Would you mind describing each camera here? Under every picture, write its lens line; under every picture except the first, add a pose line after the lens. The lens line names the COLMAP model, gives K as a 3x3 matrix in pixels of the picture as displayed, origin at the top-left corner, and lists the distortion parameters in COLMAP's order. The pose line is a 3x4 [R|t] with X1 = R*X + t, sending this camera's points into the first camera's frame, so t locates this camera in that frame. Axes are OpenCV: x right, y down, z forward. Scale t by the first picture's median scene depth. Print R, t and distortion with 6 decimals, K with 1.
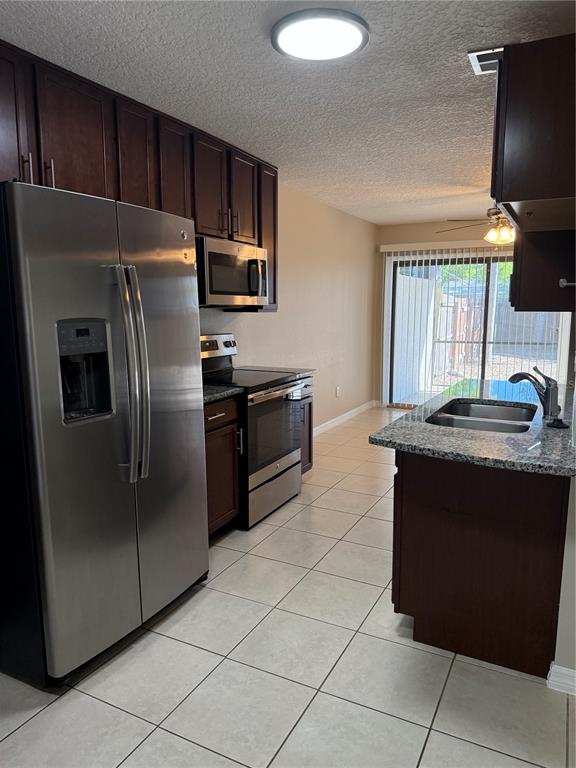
lens RADIAL K [[548.7, 0, 288.0], [0, 548.7, 384.0], [0, 0, 1]] dist [0.099767, -0.153352]
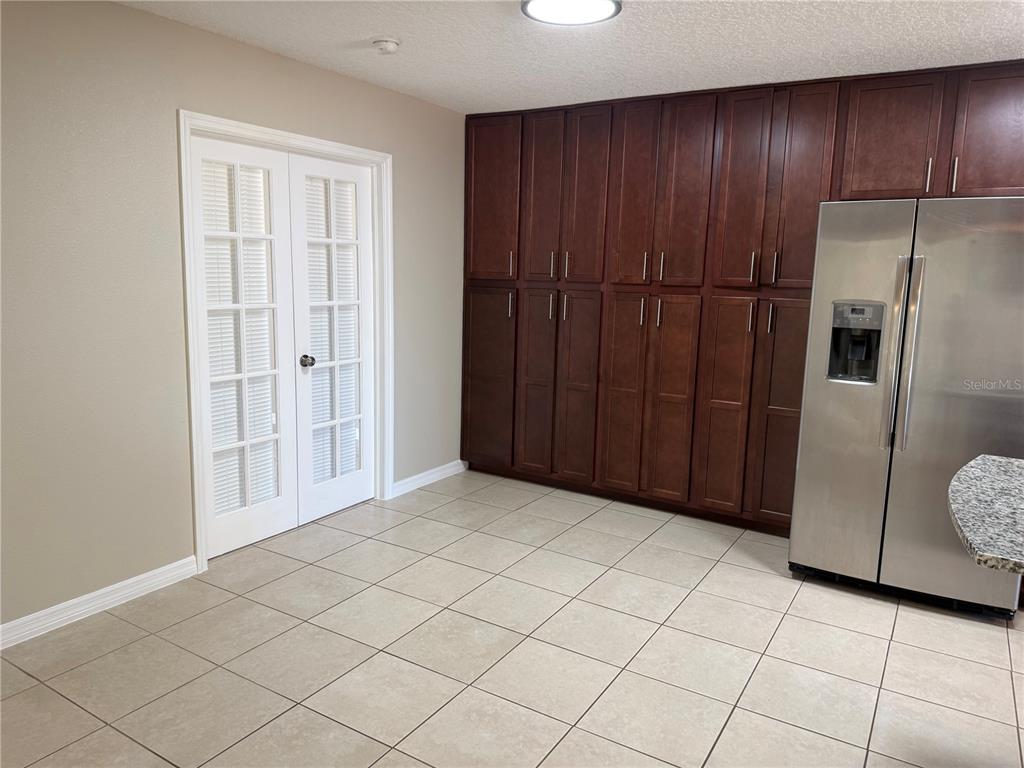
lens RADIAL K [[722.5, 0, 512.2], [0, 722.5, 372.8], [0, 0, 1]] dist [0.141933, -0.253151]
pose [[-0.076438, 0.152293, -0.985375, 1.335247], [-0.171016, 0.971619, 0.163433, -0.094947], [0.982299, 0.181007, -0.048224, 0.332148]]
